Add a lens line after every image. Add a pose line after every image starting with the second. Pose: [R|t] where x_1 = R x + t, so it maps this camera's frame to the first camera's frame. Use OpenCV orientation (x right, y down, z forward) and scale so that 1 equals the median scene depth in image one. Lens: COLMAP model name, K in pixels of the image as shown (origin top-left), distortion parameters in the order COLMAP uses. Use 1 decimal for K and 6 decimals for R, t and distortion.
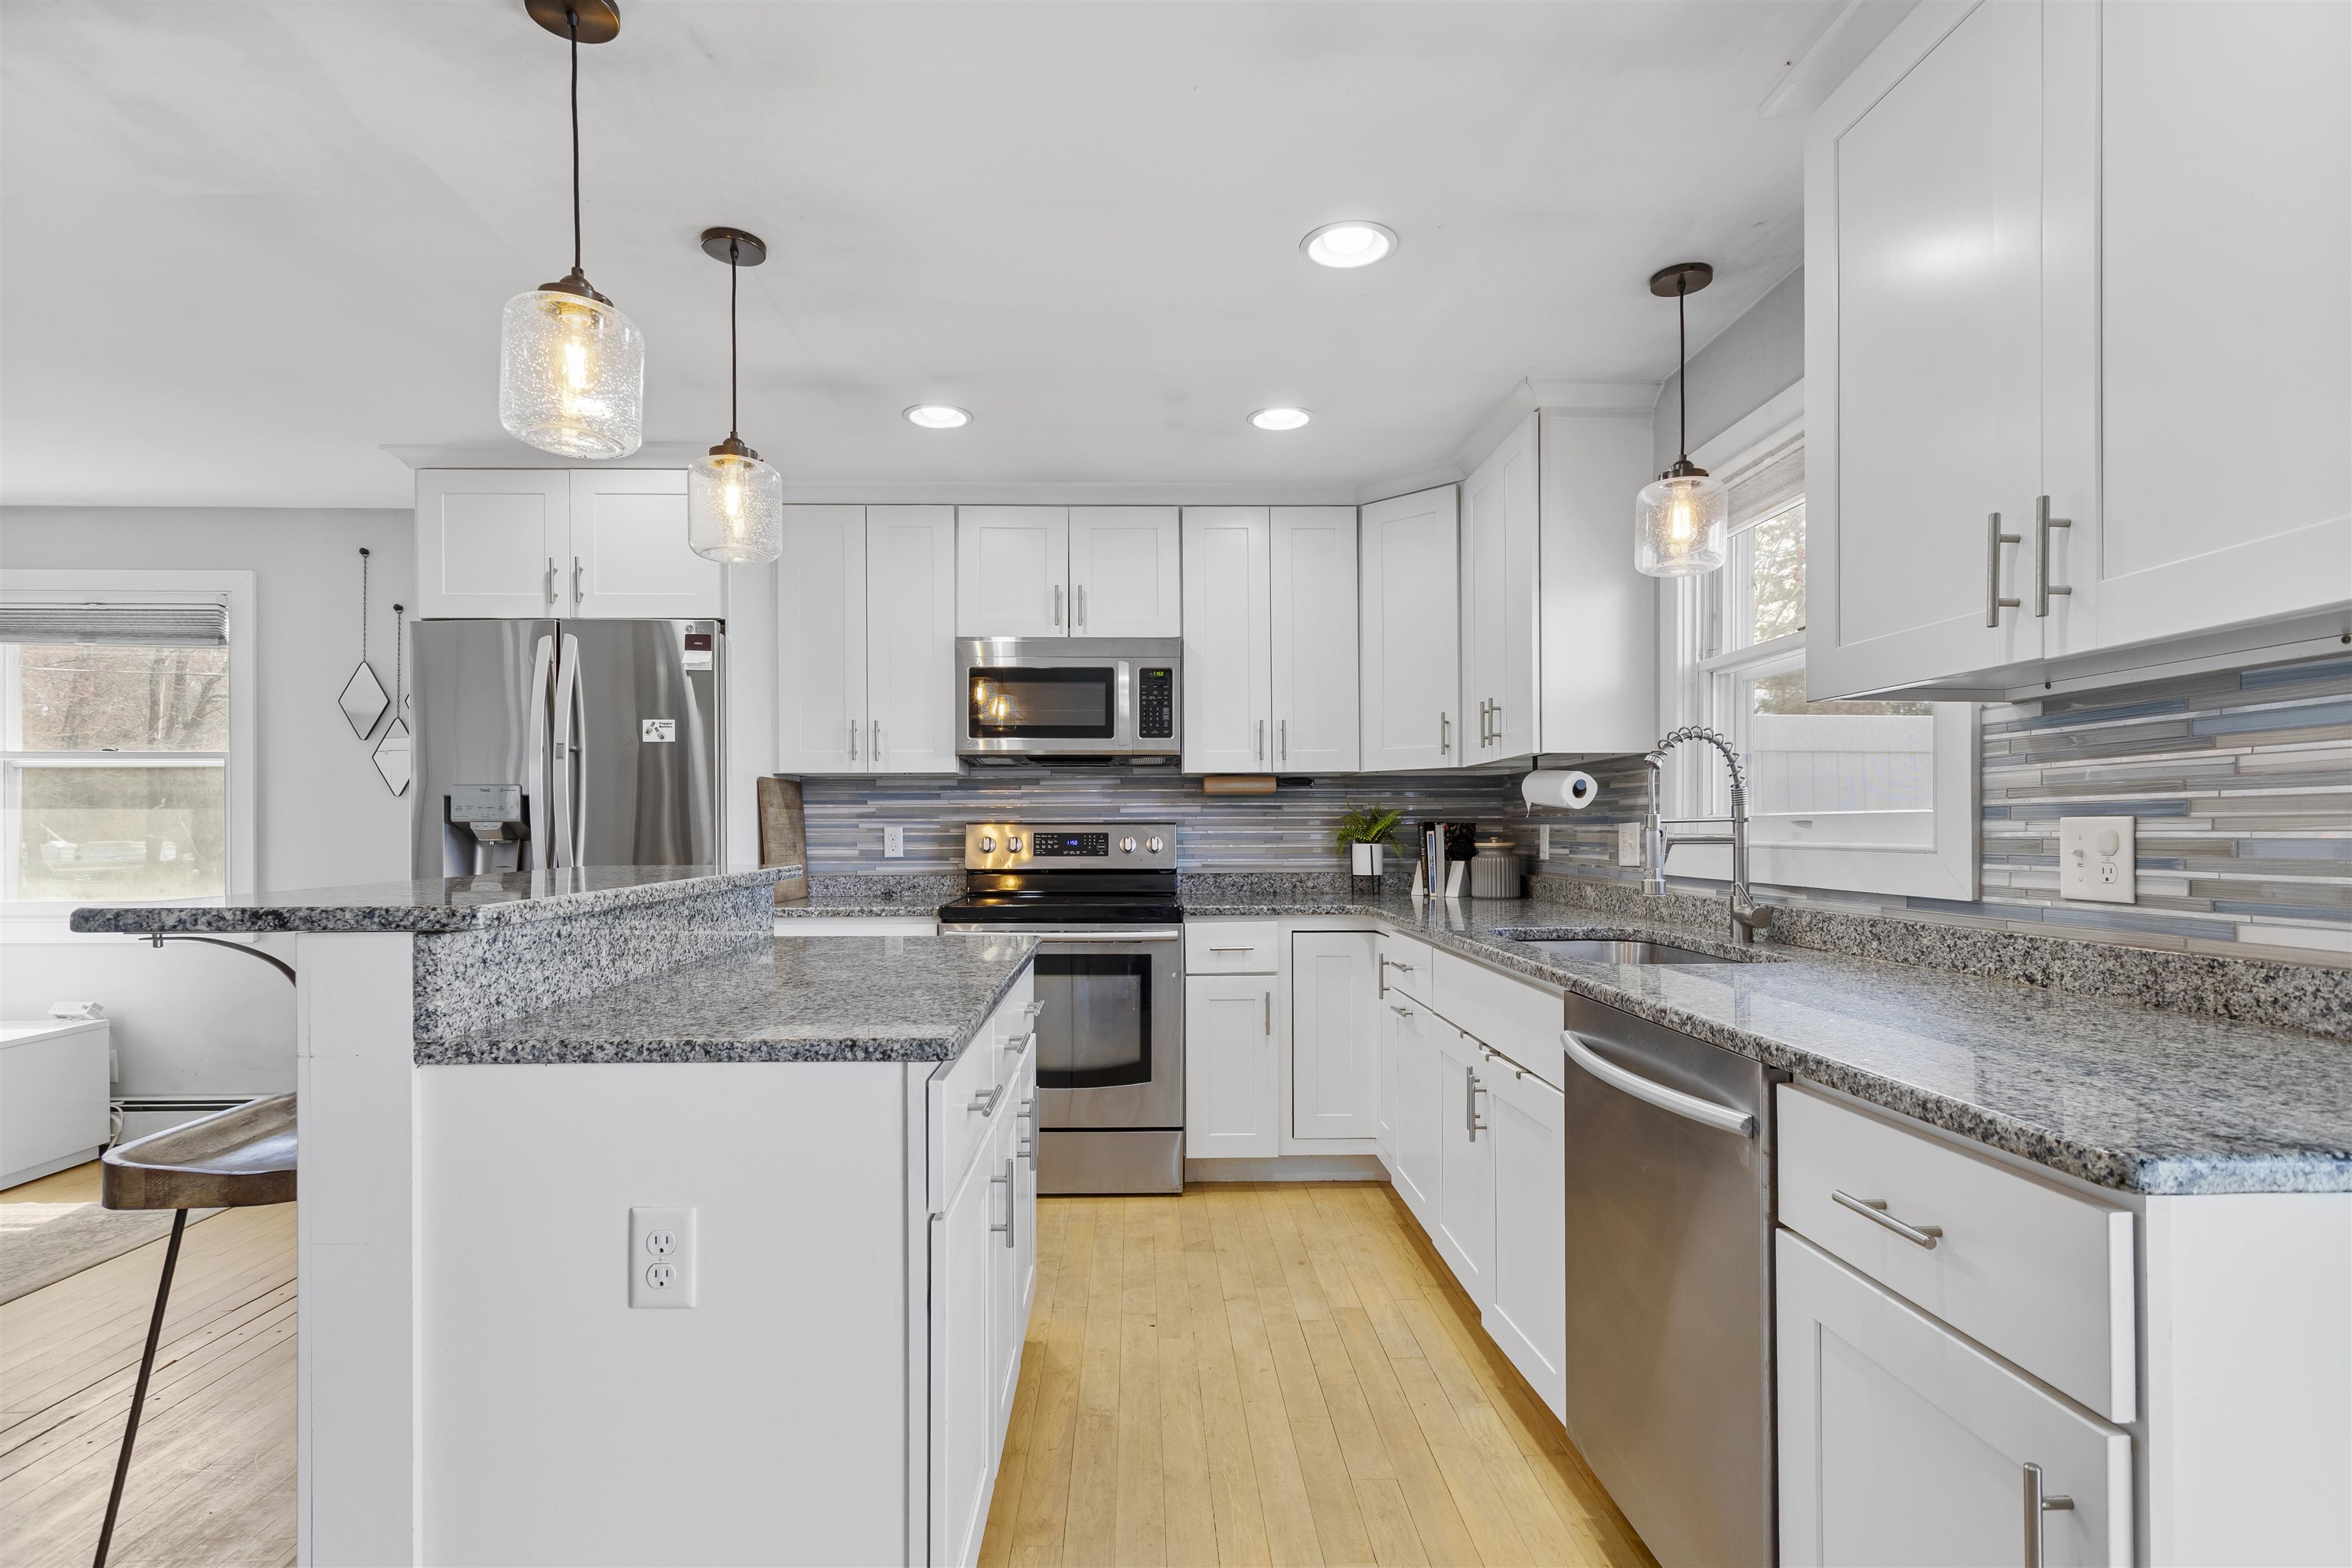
lens RADIAL K [[1134.4, 0, 1164.9], [0, 1134.4, 826.2], [0, 0, 1]] dist [0.002889, 0.000705]
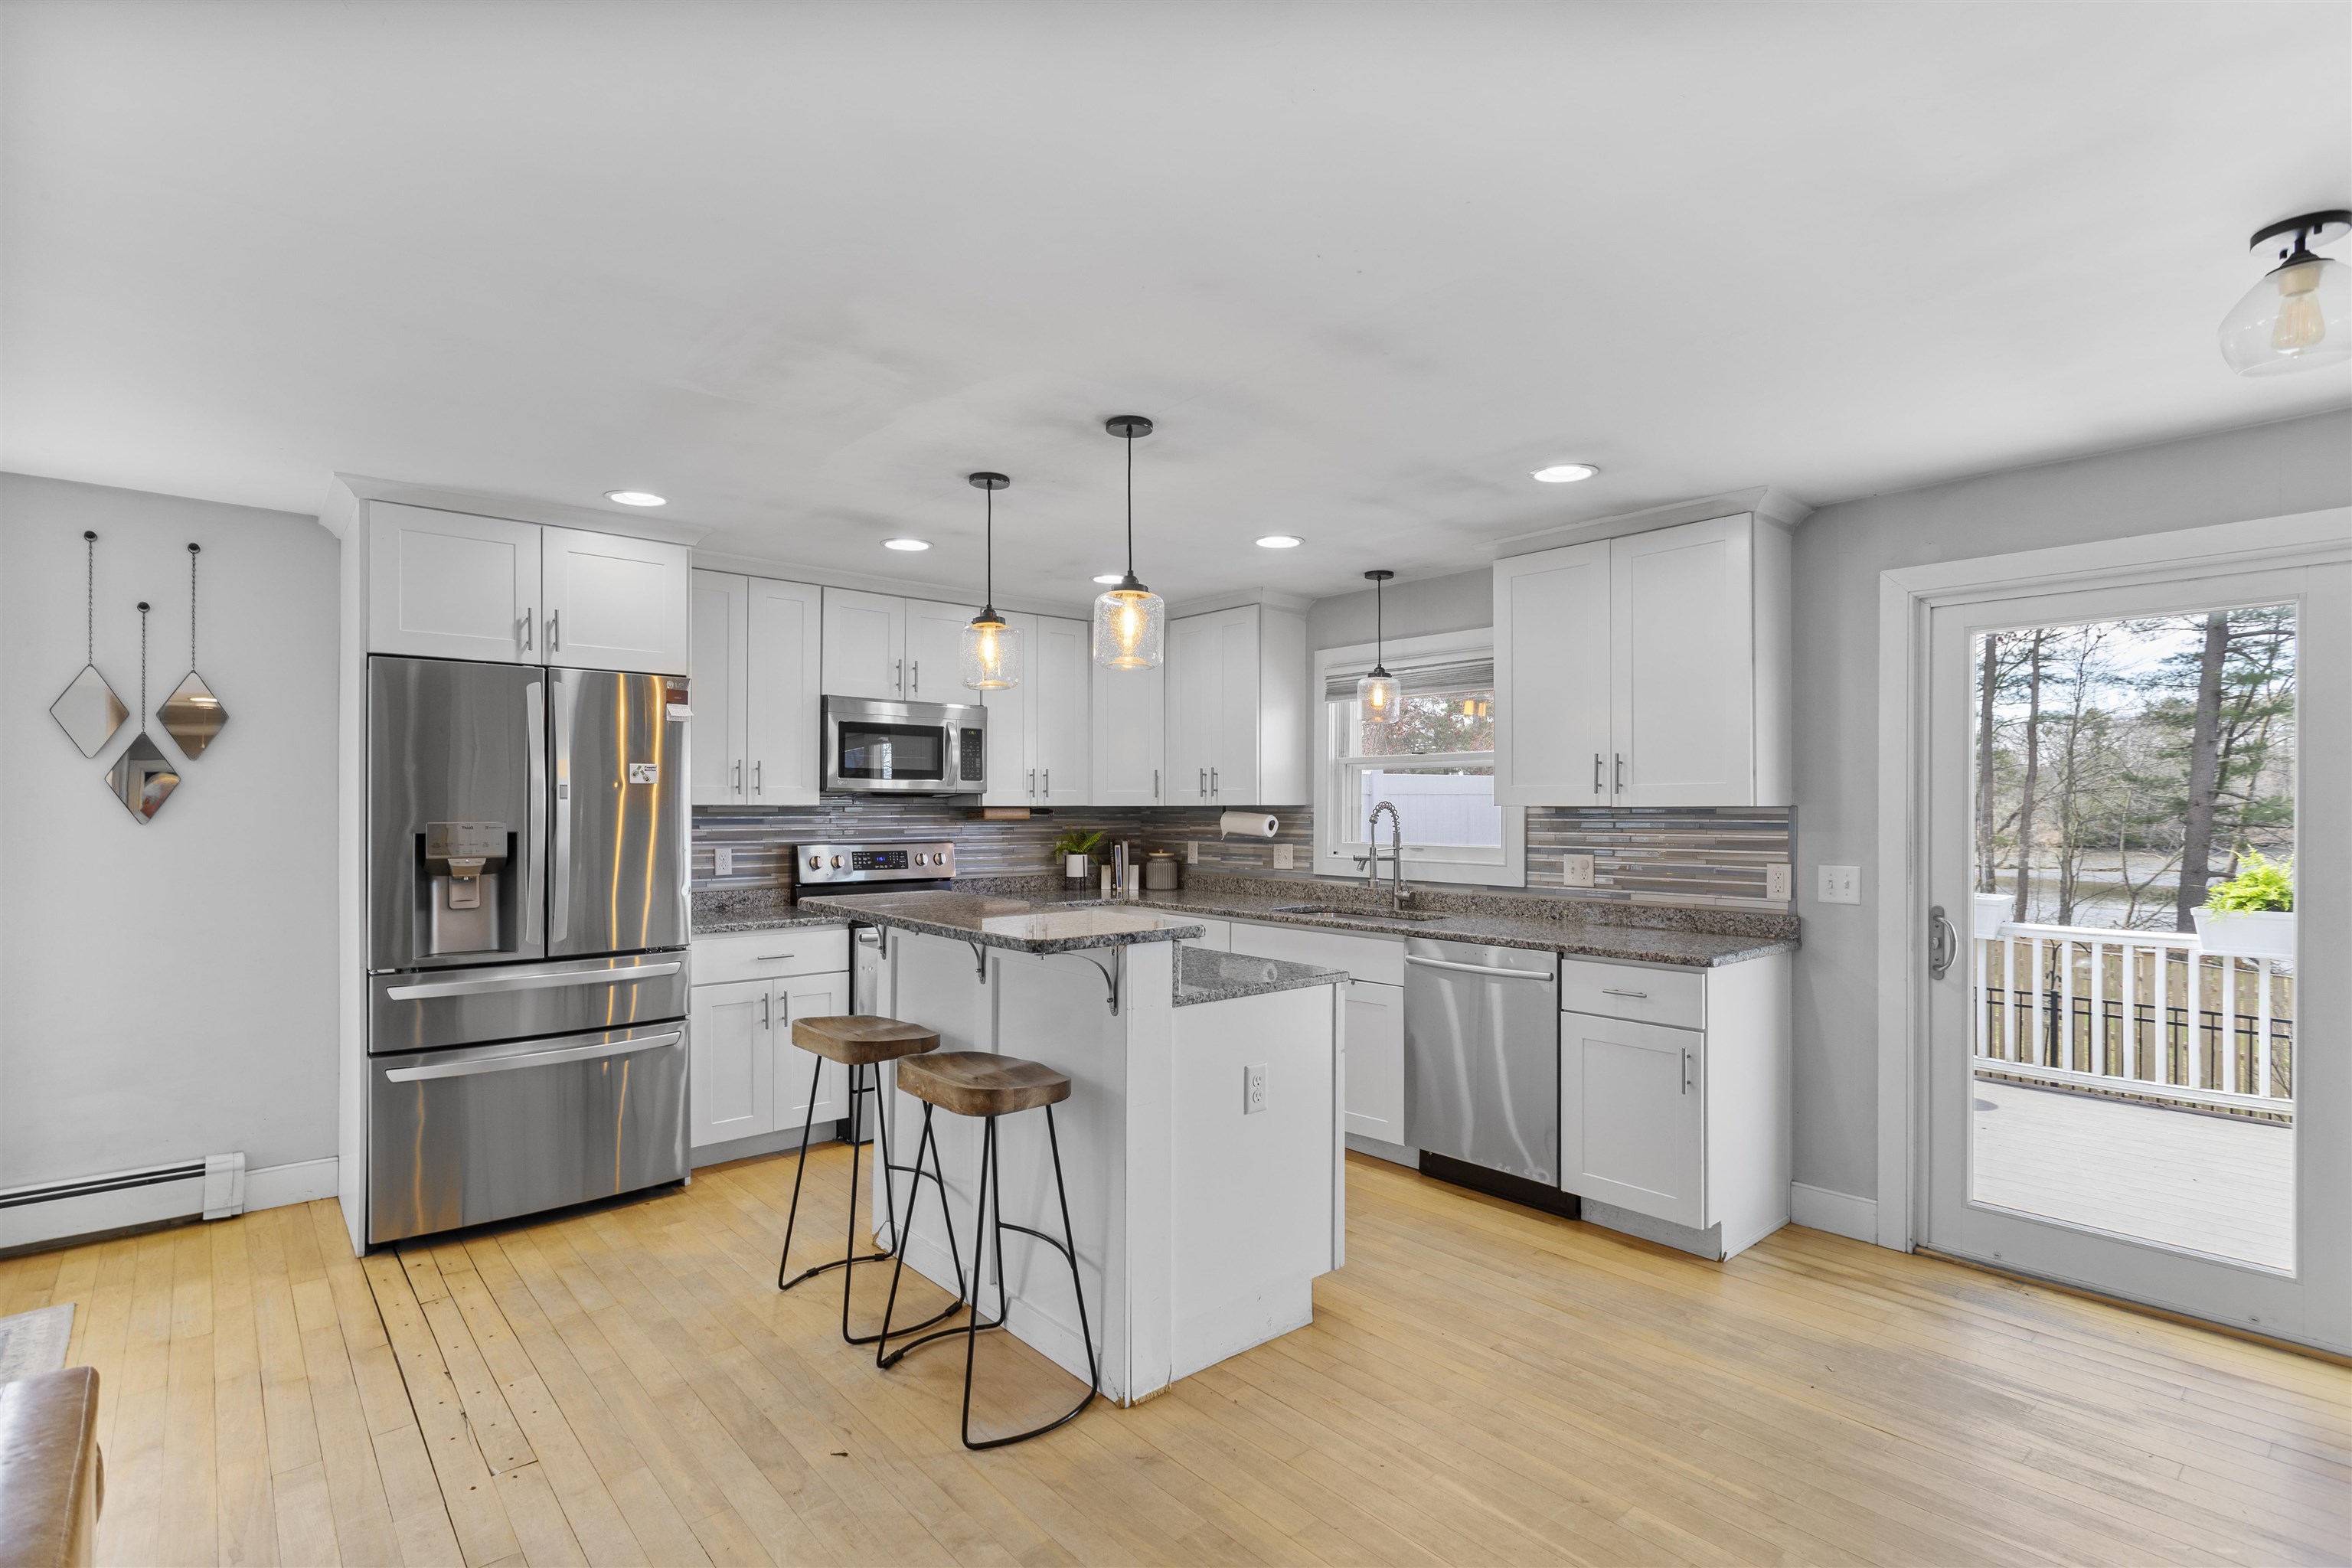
lens RADIAL K [[1130.6, 0, 1177.0], [0, 1130.6, 799.1], [0, 0, 1]] dist [0.001974, 0.000592]
pose [[0.769180, 0.008813, 0.638971, -0.754343], [-0.006250, 0.999961, -0.006268, -0.054775], [-0.639001, 0.000827, 0.769205, -0.202523]]
